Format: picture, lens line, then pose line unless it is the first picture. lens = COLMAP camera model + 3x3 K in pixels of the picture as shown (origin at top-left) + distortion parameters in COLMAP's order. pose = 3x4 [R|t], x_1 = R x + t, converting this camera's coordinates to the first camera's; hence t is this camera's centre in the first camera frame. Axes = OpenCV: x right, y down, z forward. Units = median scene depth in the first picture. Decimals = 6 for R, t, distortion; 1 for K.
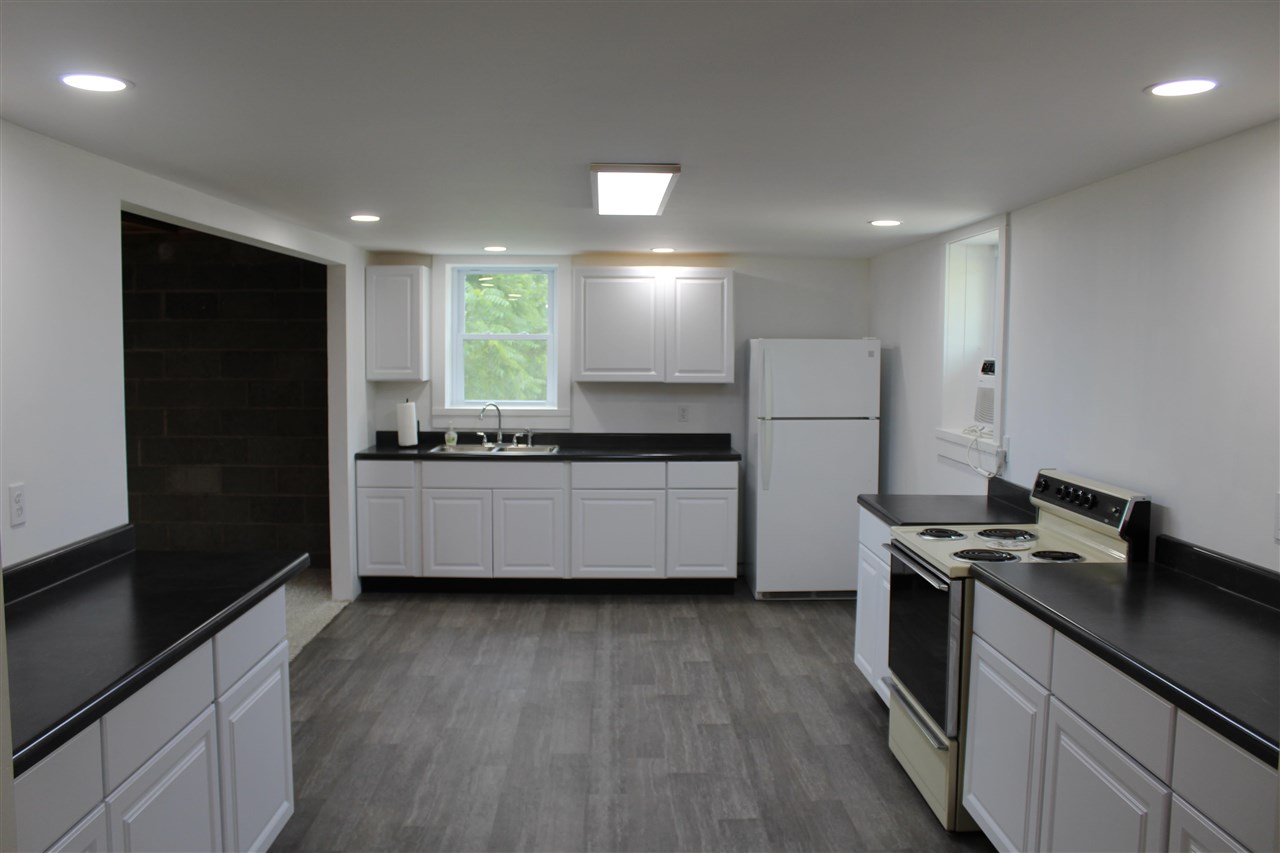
lens RADIAL K [[1062.2, 0, 622.2], [0, 1062.2, 427.8], [0, 0, 1]] dist [-0.161018, 0.138964]
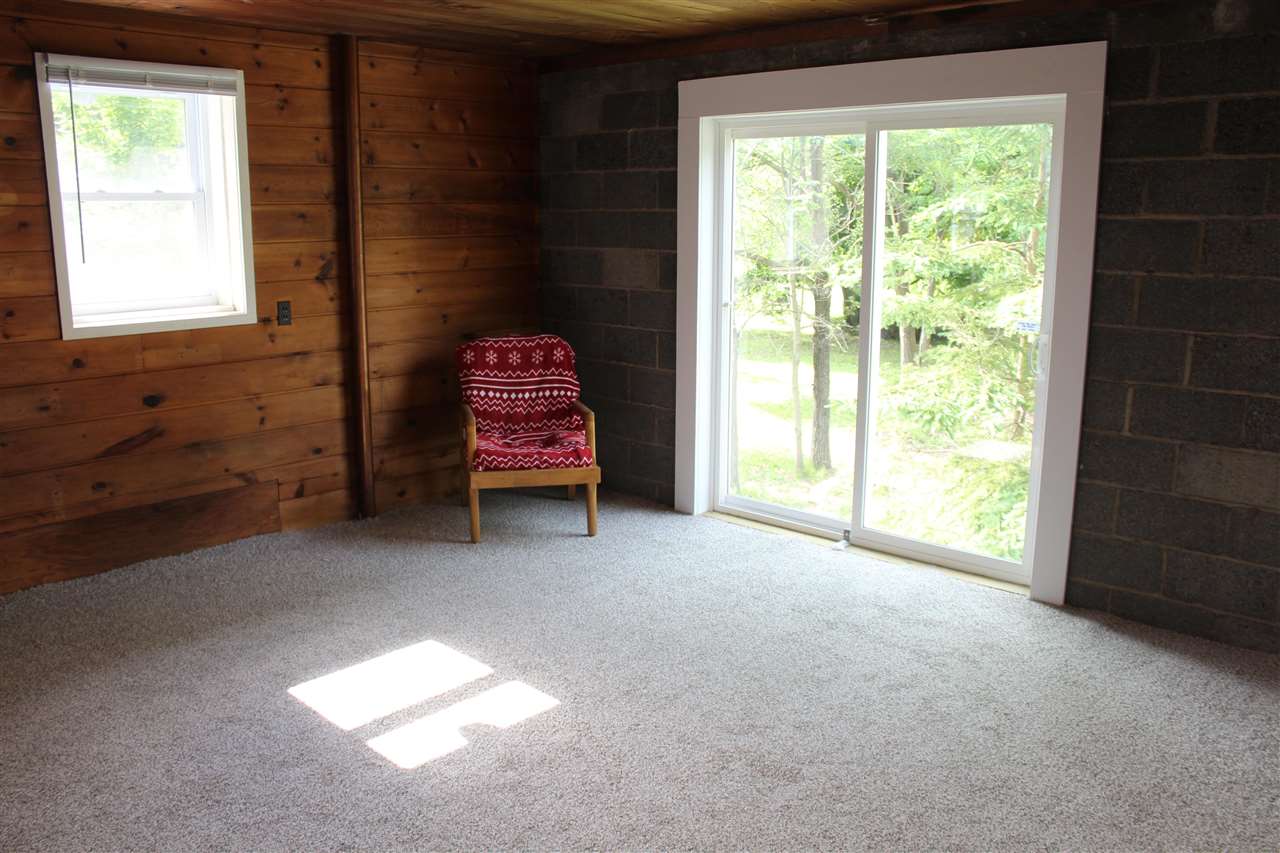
lens RADIAL K [[1062.2, 0, 622.2], [0, 1062.2, 427.8], [0, 0, 1]] dist [-0.161018, 0.138964]
pose [[0.718296, 0.133557, -0.682798, -0.320261], [-0.050643, 0.988835, 0.140143, -0.031846], [0.693892, -0.066085, 0.717041, 0.479959]]
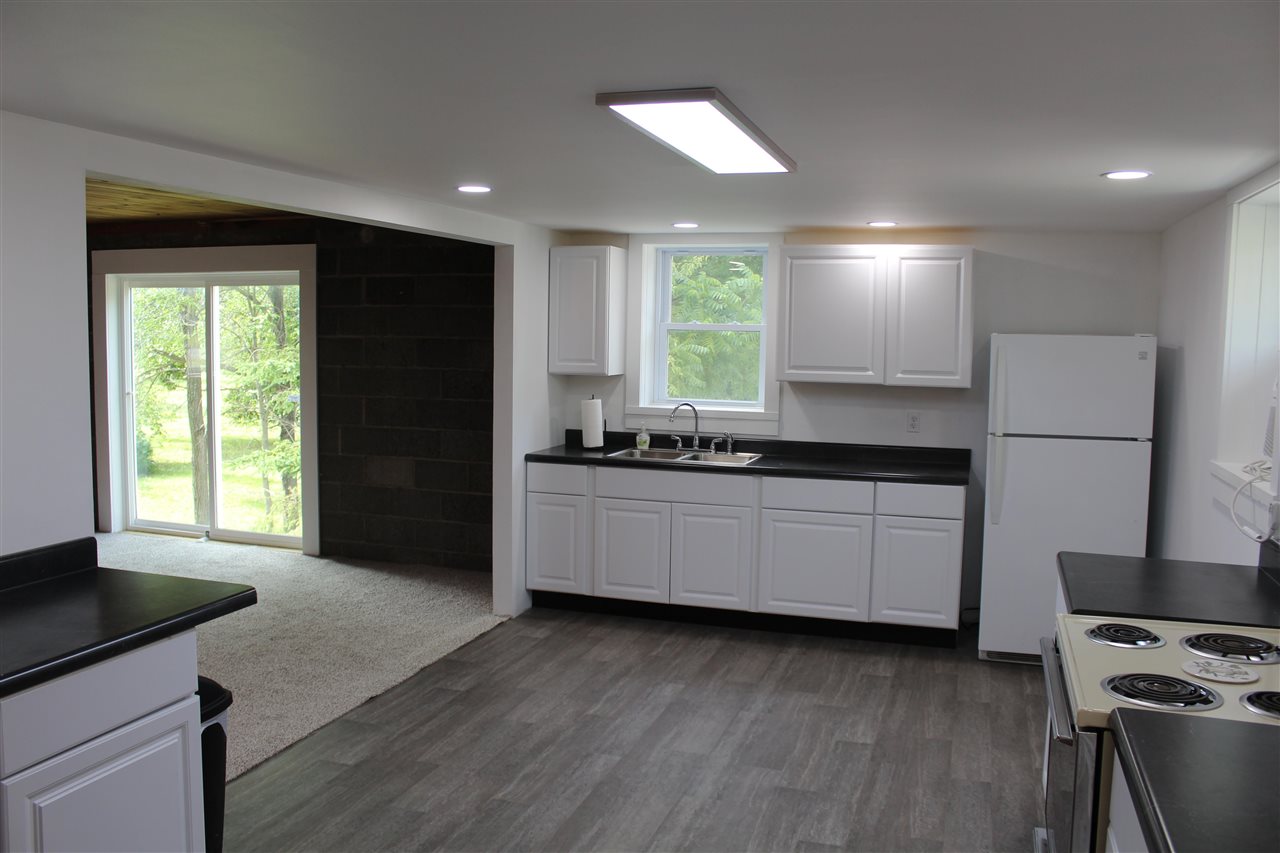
lens RADIAL K [[1062.2, 0, 622.2], [0, 1062.2, 427.8], [0, 0, 1]] dist [-0.161018, 0.138964]
pose [[0.943179, 0.038740, -0.330020, 0.123174], [-0.035444, 0.999244, 0.015999, -0.015685], [0.330390, -0.003393, 0.943838, 0.165001]]
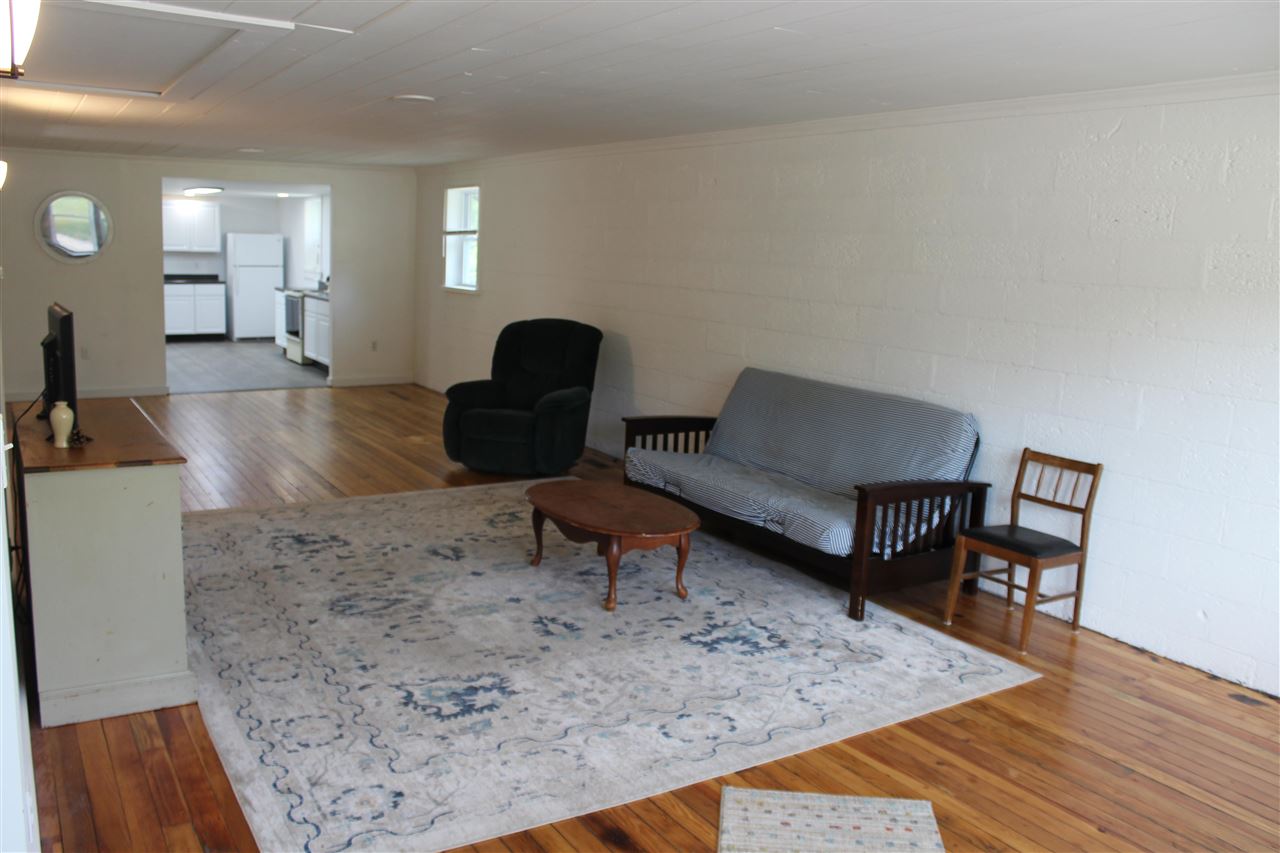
lens RADIAL K [[1062.2, 0, 622.2], [0, 1062.2, 427.8], [0, 0, 1]] dist [-0.161018, 0.138964]
pose [[0.858346, -0.058730, 0.509699, -0.335933], [0.002963, 0.993978, 0.109541, 0.099974], [-0.513063, -0.092514, 0.853351, -1.504943]]
